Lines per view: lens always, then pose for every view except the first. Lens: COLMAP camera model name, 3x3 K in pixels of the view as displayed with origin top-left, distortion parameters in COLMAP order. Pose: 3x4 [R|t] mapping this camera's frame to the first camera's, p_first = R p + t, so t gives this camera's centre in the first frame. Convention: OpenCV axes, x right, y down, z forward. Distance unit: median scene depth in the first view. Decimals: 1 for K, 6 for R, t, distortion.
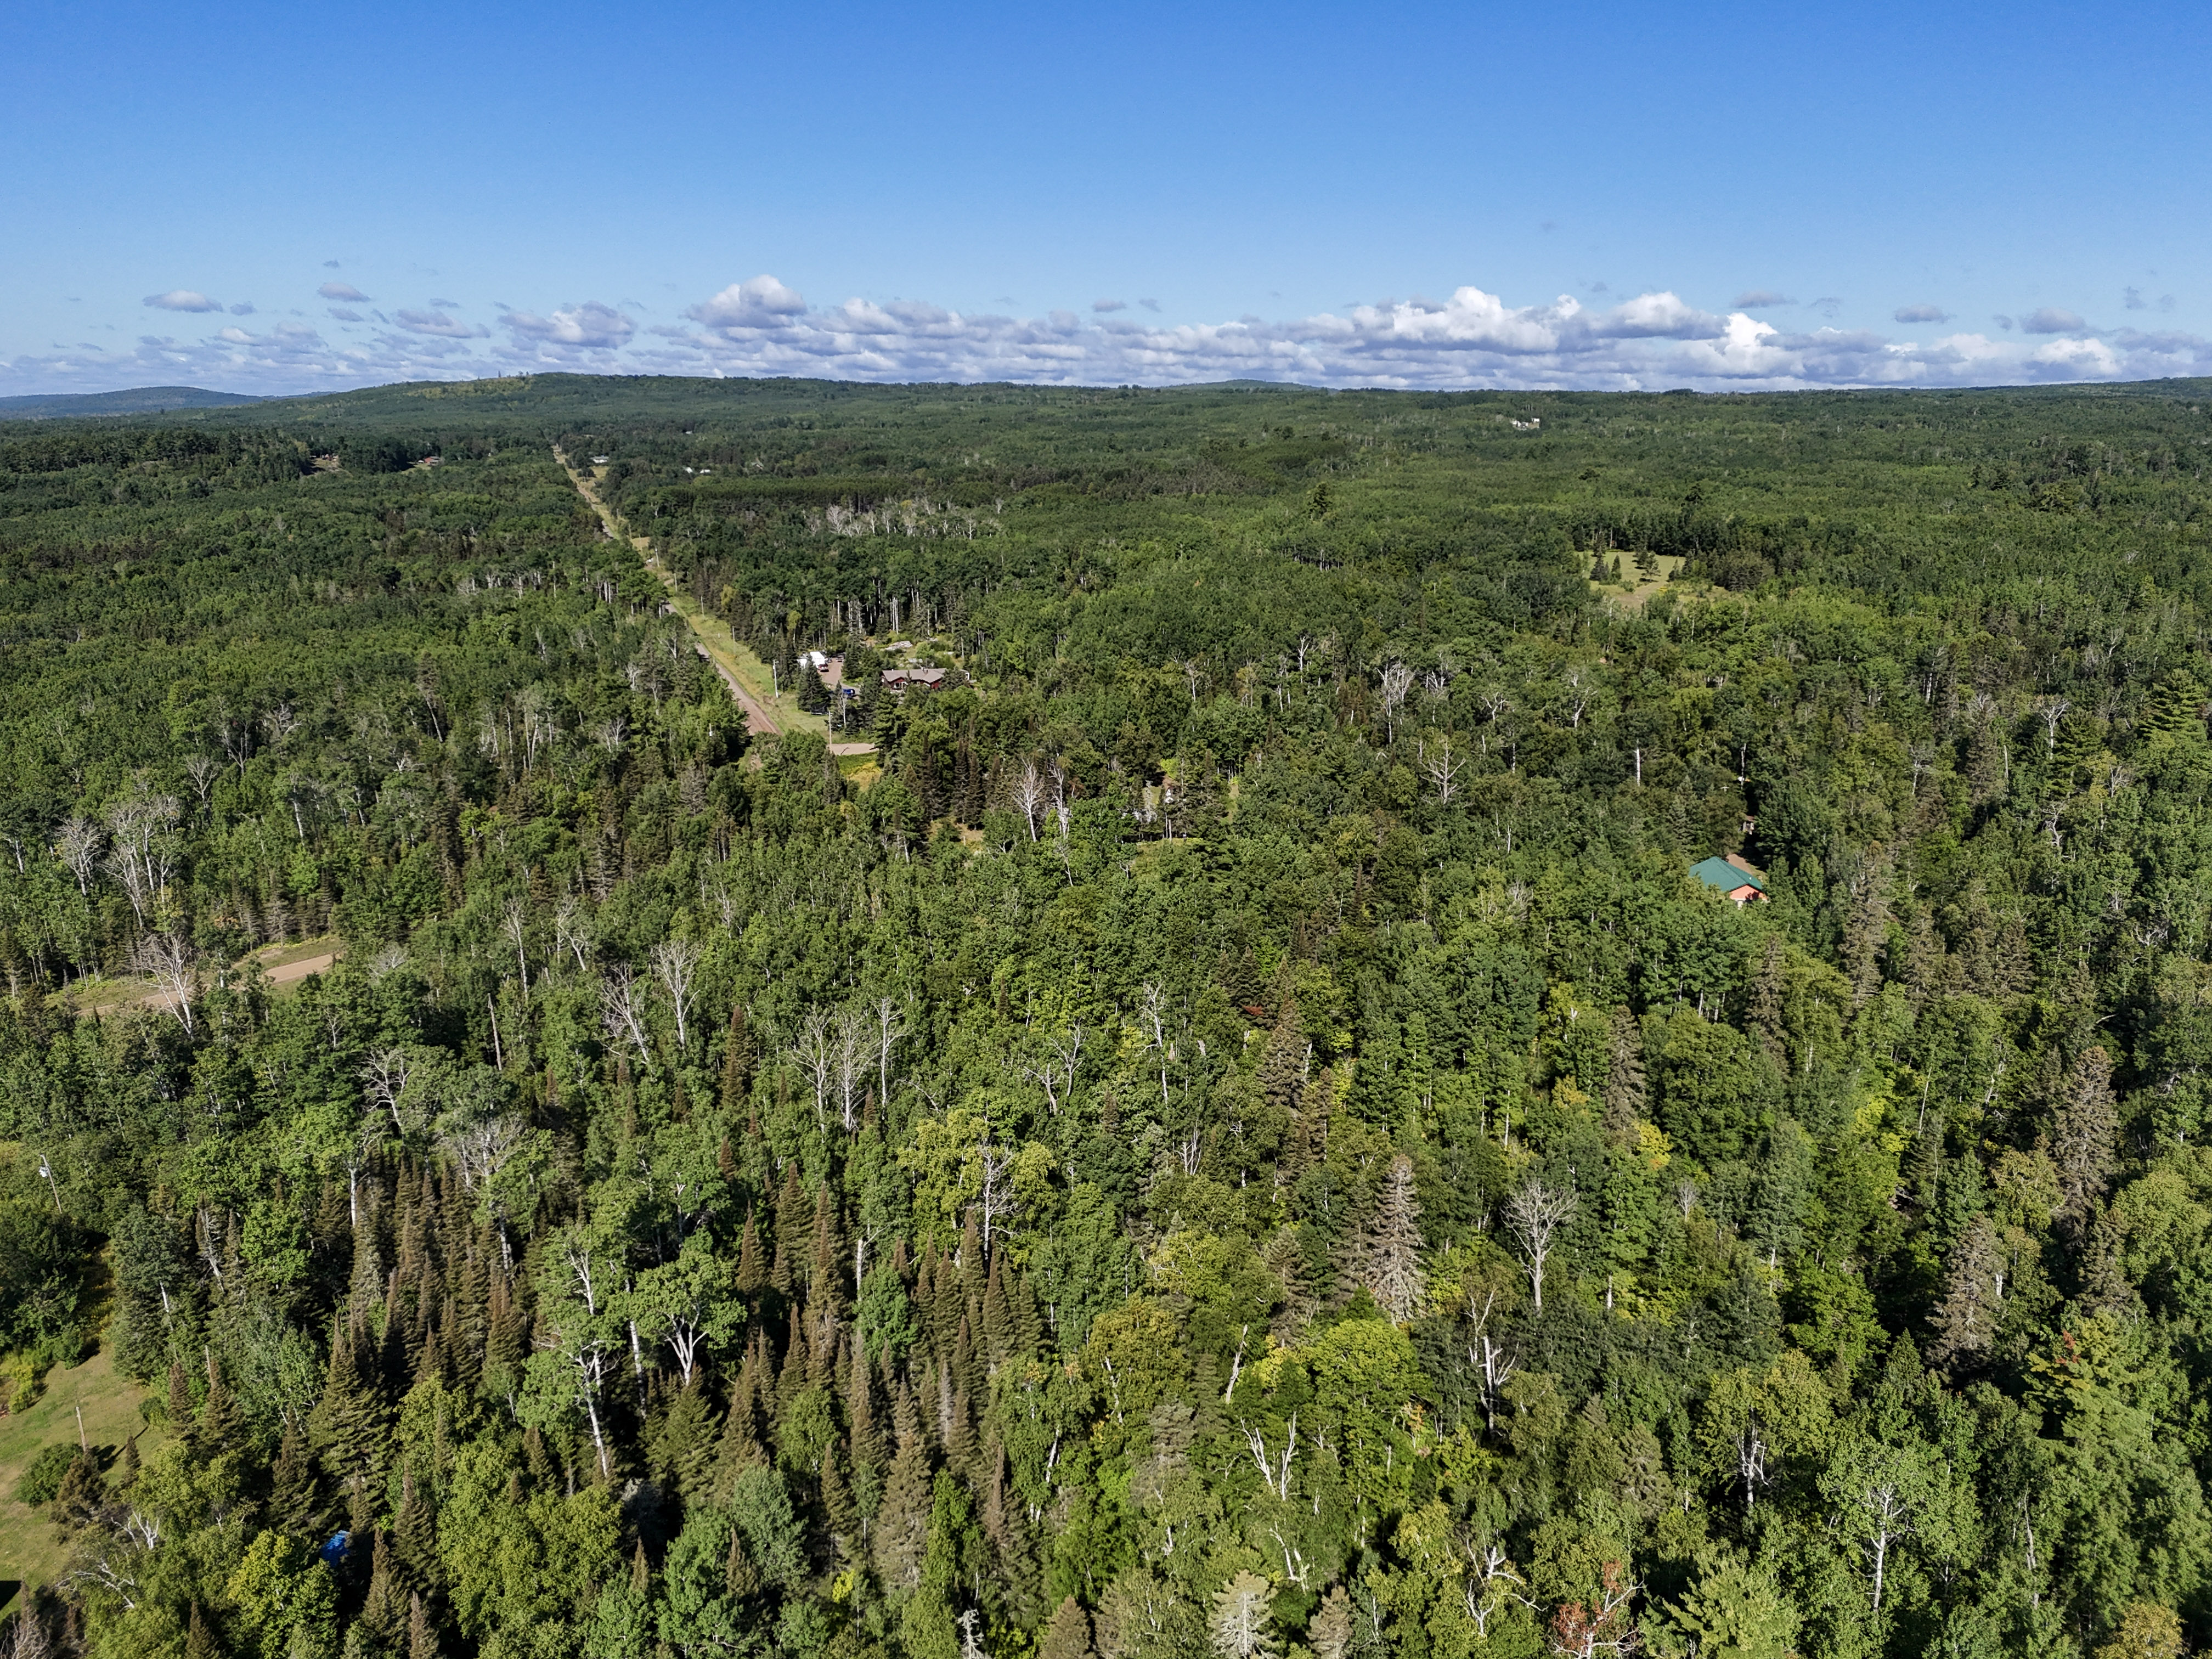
lens RADIAL K [[1621.1, 0, 1110.3], [0, 1621.1, 820.7], [0, 0, 1]] dist [0.083983, -0.079106]
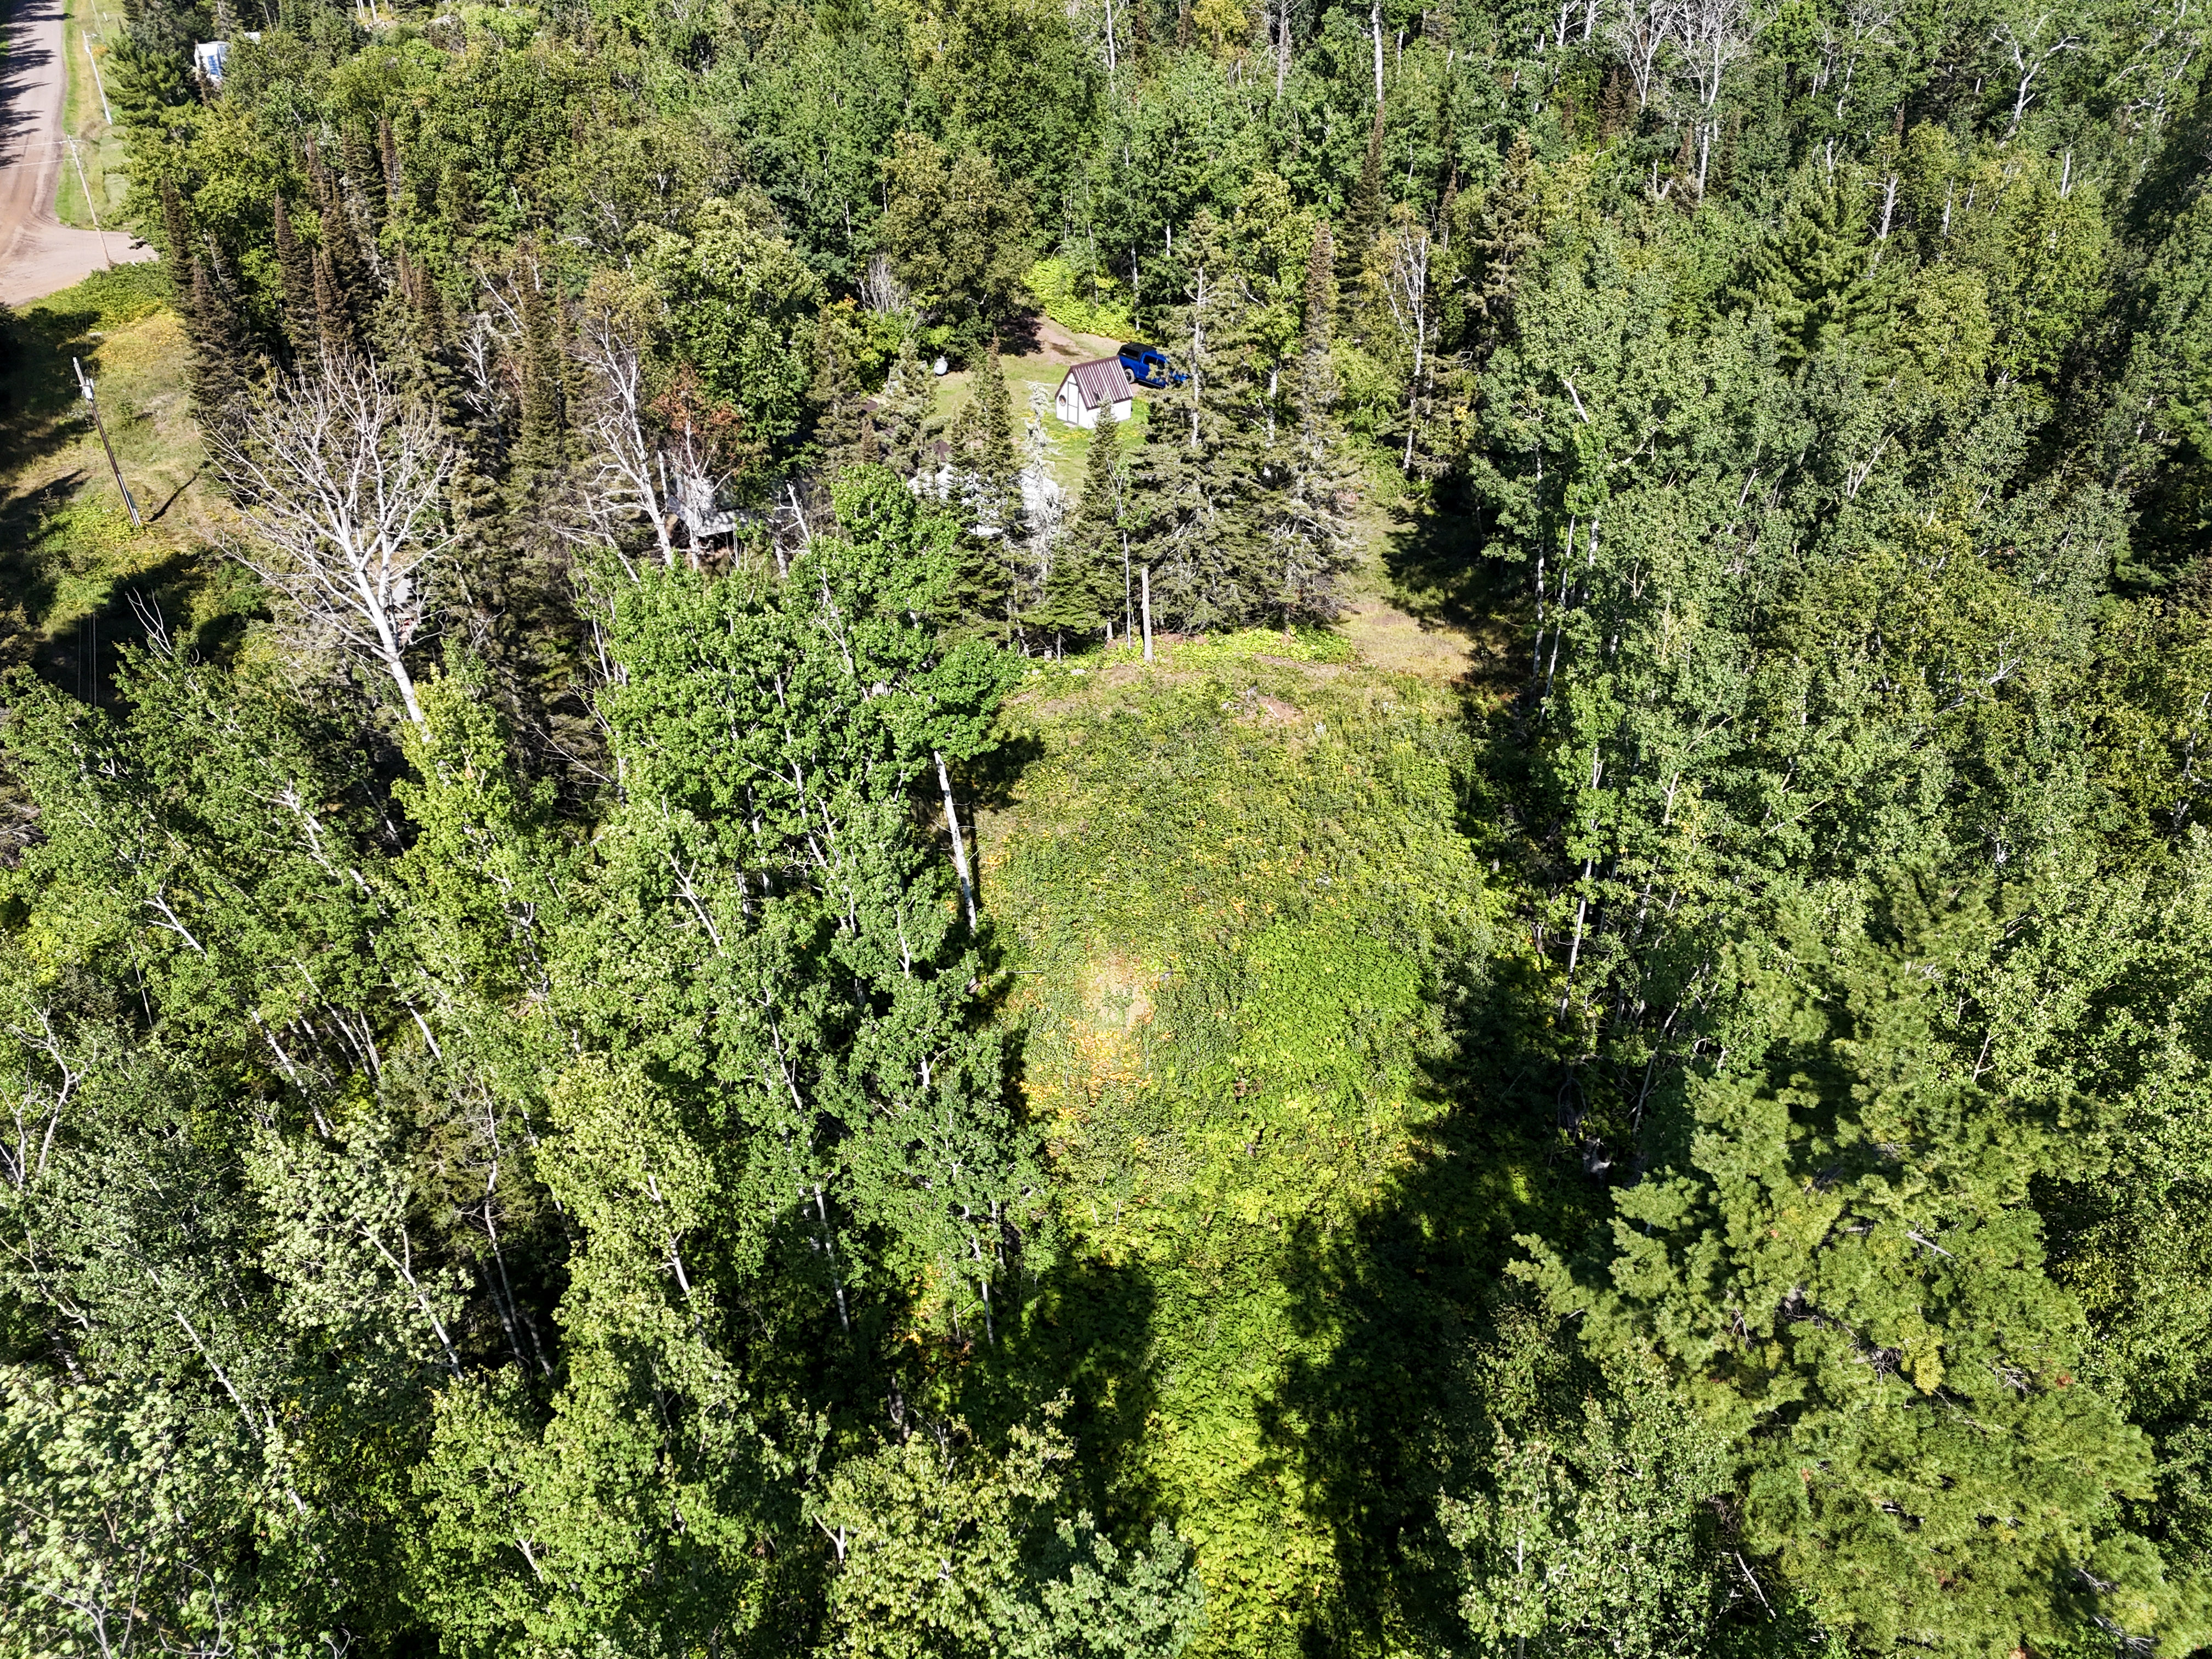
lens RADIAL K [[1621.1, 0, 1108.8], [0, 1621.1, 851.3], [0, 0, 1]] dist [0.083983, -0.079106]
pose [[0.991777, -0.064172, 0.110731, 0.002687], [0.026657, 0.949810, 0.311688, -0.017783], [-0.125175, -0.306173, 0.943710, 0.414391]]
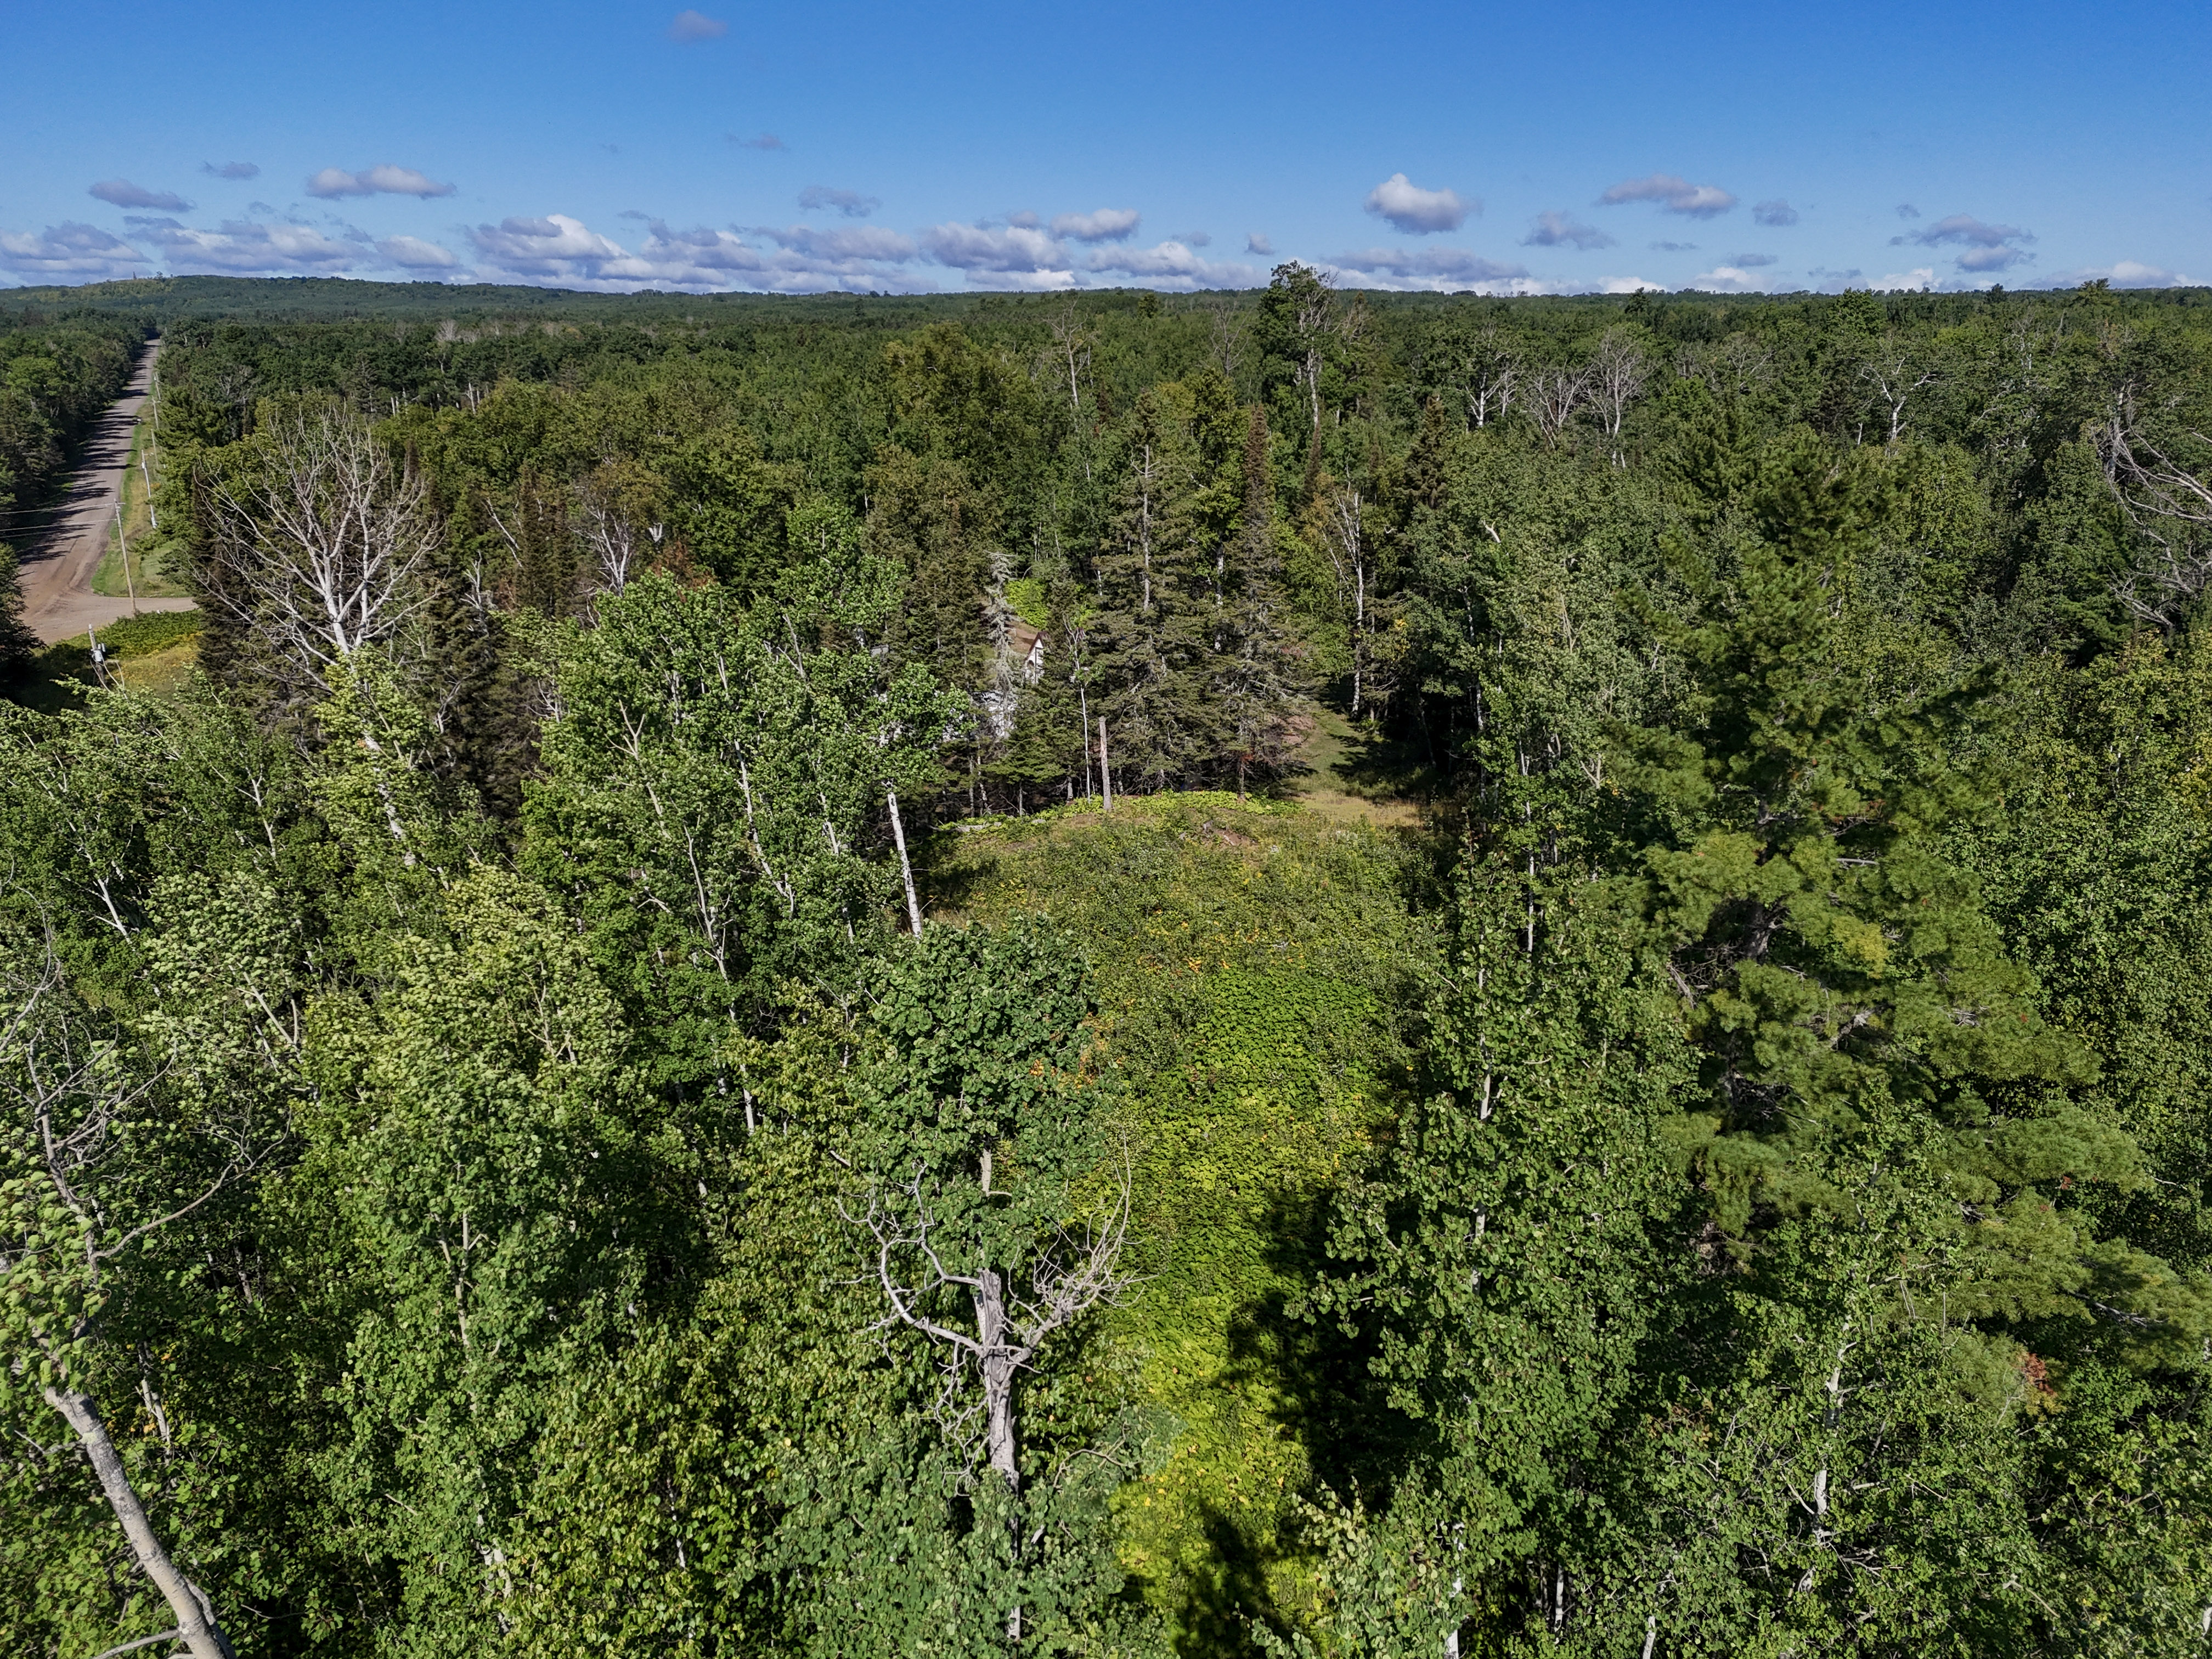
lens RADIAL K [[1621.1, 0, 1102.3], [0, 1621.1, 835.2], [0, 0, 1]] dist [0.083983, -0.079106]
pose [[0.990094, -0.040769, 0.134354, 0.002945], [0.035226, 0.998438, 0.043375, 0.003048], [-0.135913, -0.038213, 0.989984, 0.410515]]
